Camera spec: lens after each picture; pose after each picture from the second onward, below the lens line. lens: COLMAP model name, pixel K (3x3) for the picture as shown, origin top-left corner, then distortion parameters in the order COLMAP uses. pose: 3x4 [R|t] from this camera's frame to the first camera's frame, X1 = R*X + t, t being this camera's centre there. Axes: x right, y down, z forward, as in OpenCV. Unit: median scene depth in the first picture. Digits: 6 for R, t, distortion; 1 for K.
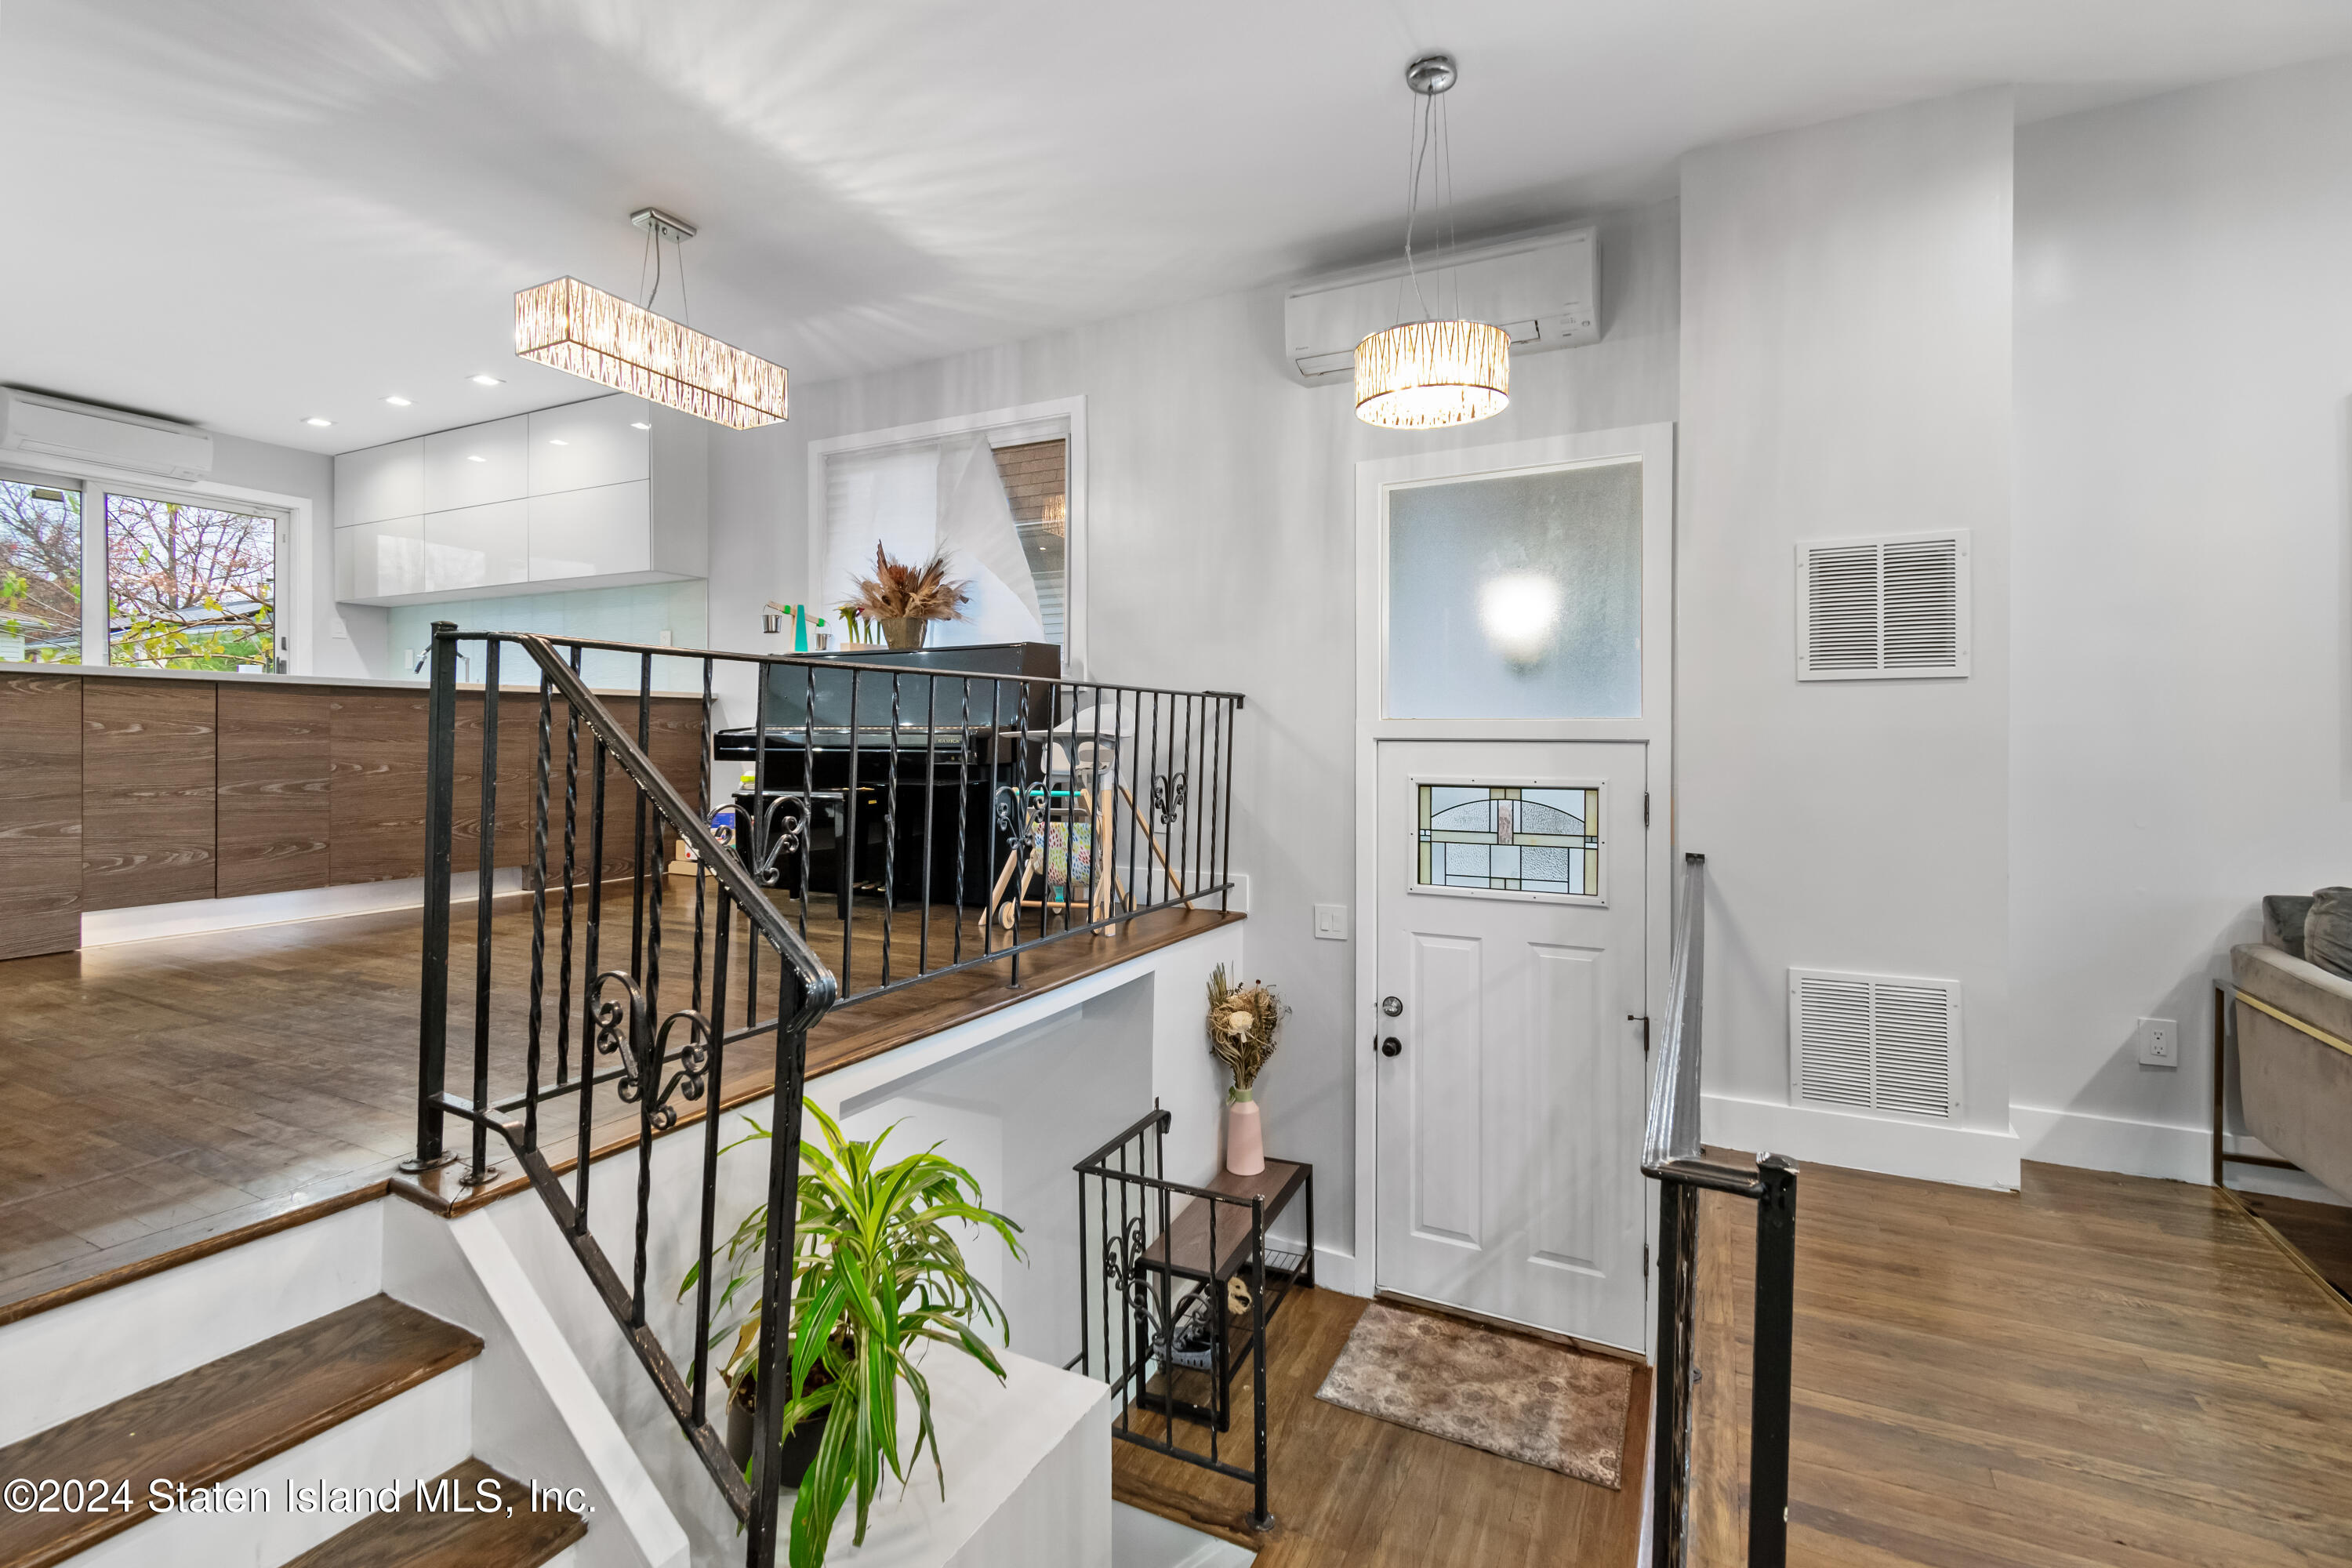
lens RADIAL K [[1045.6, 0, 1175.1], [0, 1045.6, 745.6], [0, 0, 1]] dist [0.002373, 0.000348]
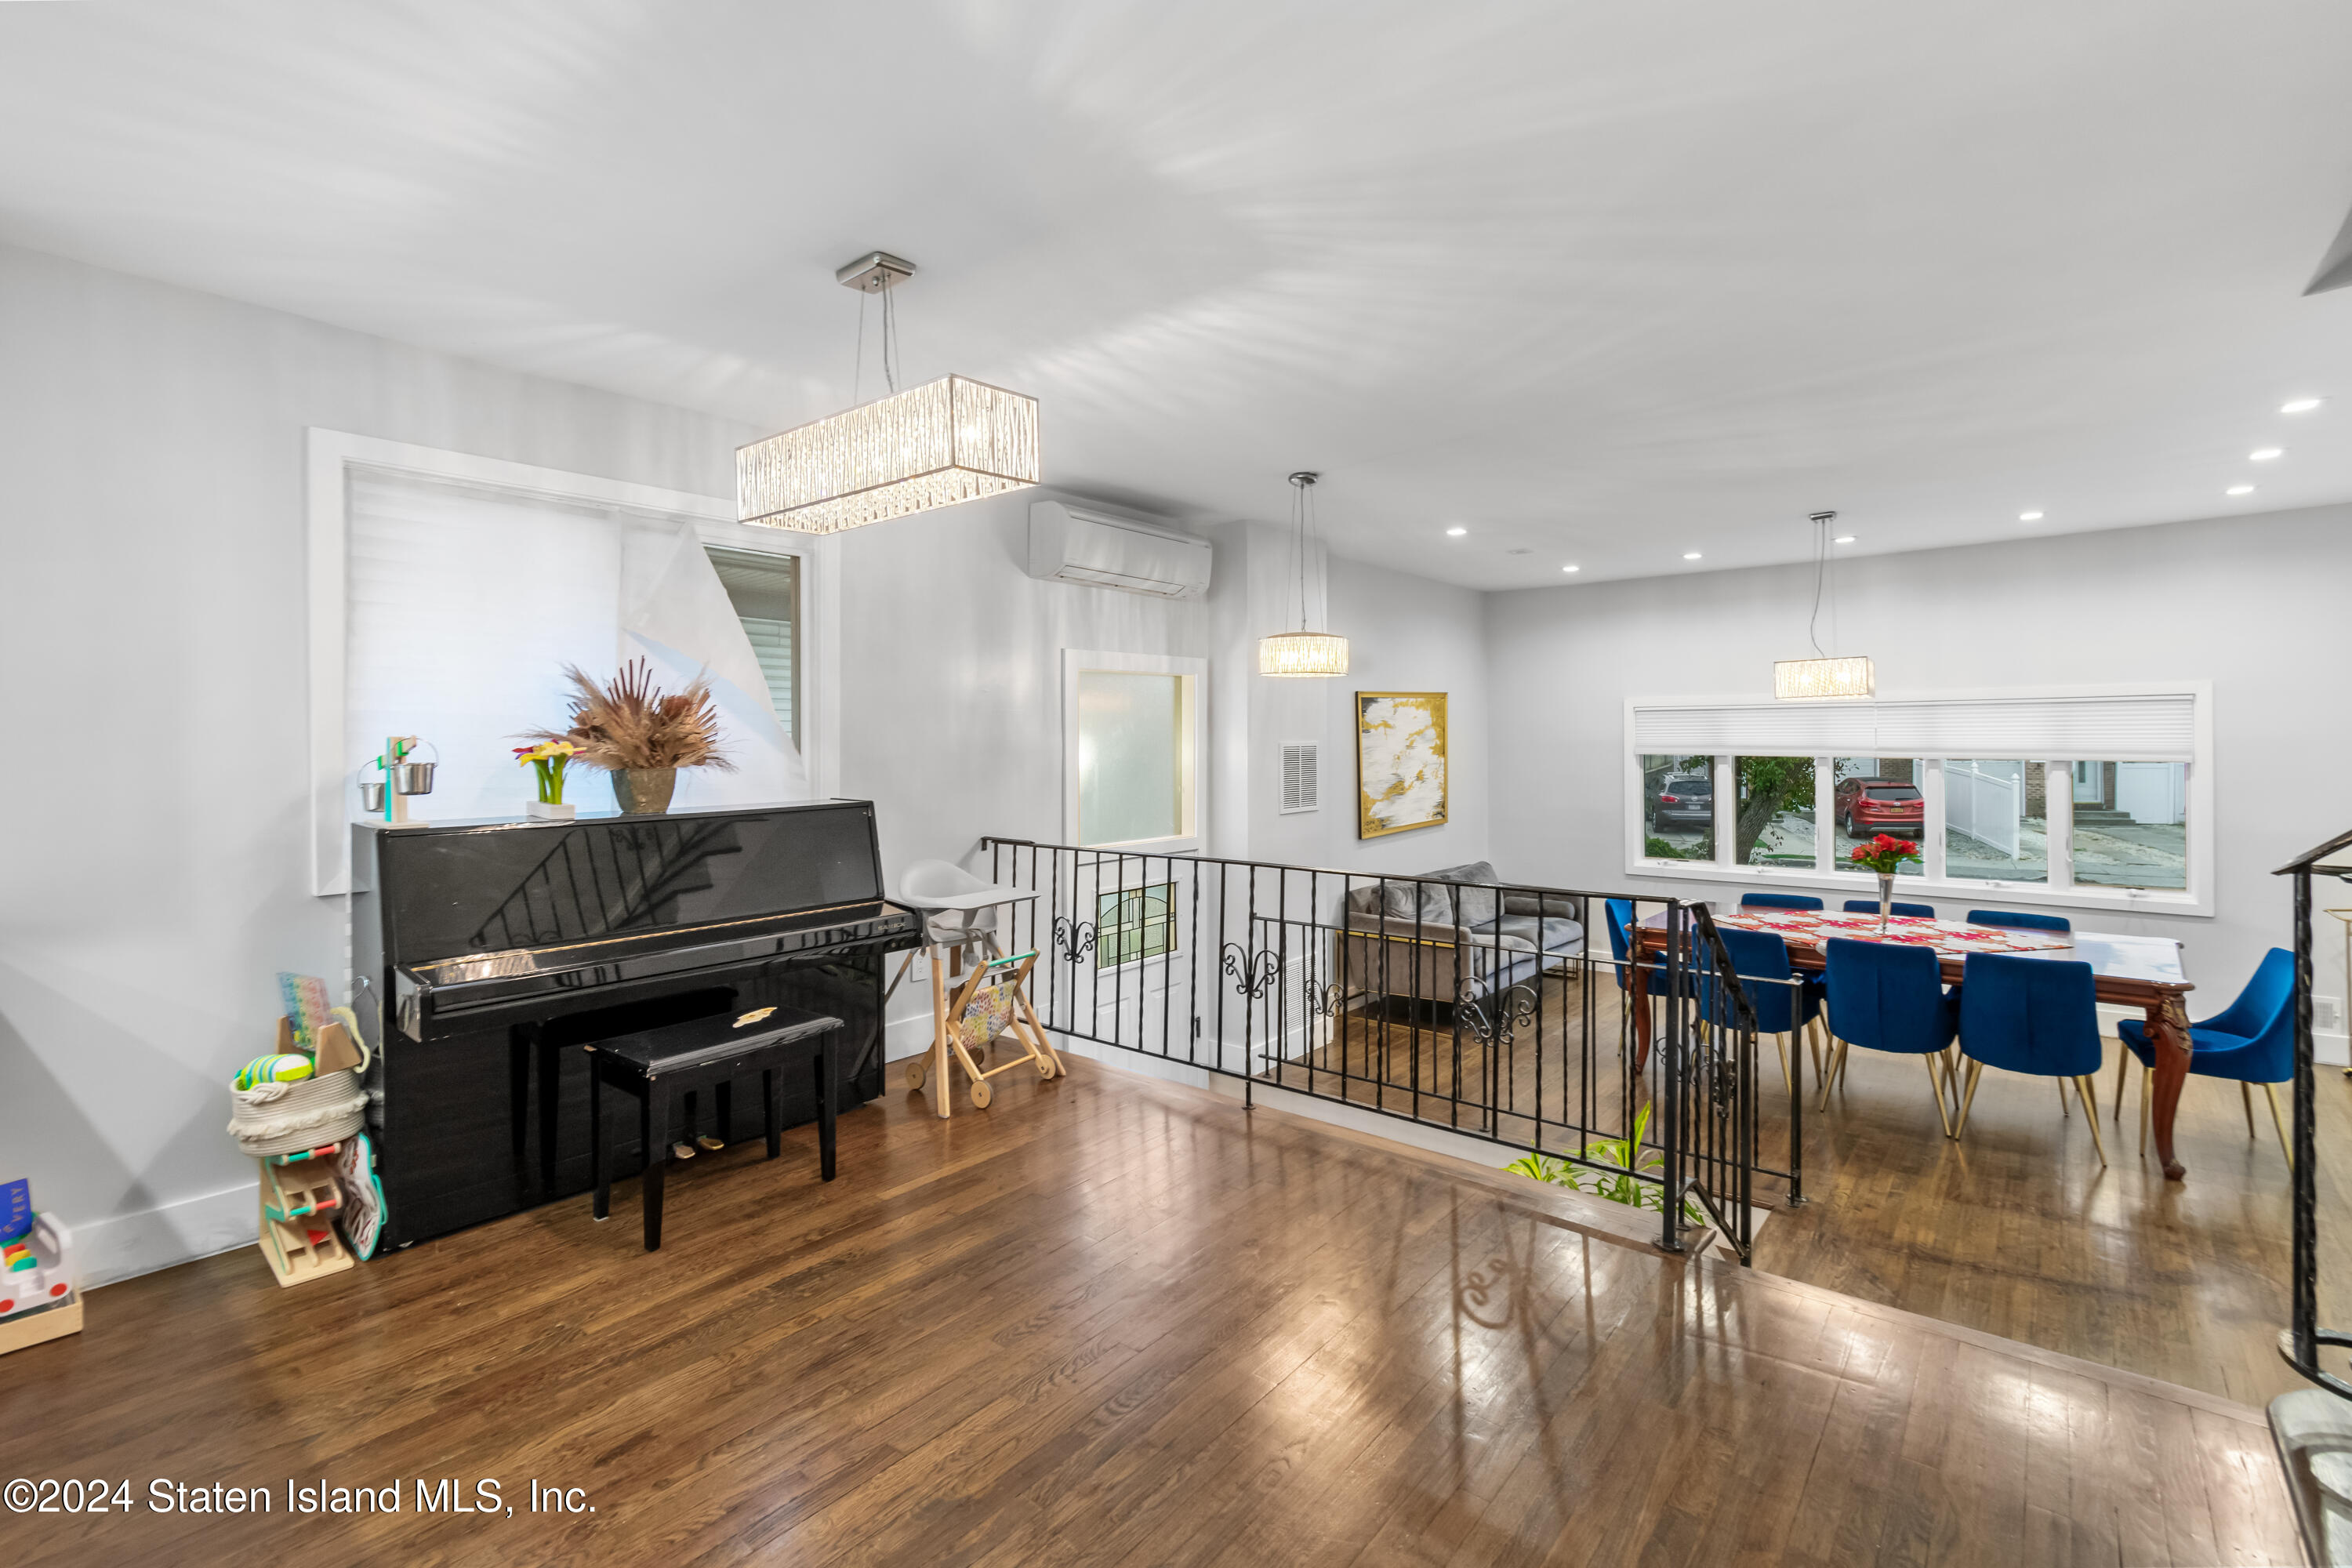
lens RADIAL K [[1045.6, 0, 1175.1], [0, 1045.6, 745.6], [0, 0, 1]] dist [0.002373, 0.000348]
pose [[0.229891, -0.009842, 0.973167, -1.470104], [0.019407, 0.999796, 0.005527, -0.226113], [-0.973023, 0.017616, 0.230035, 0.832280]]
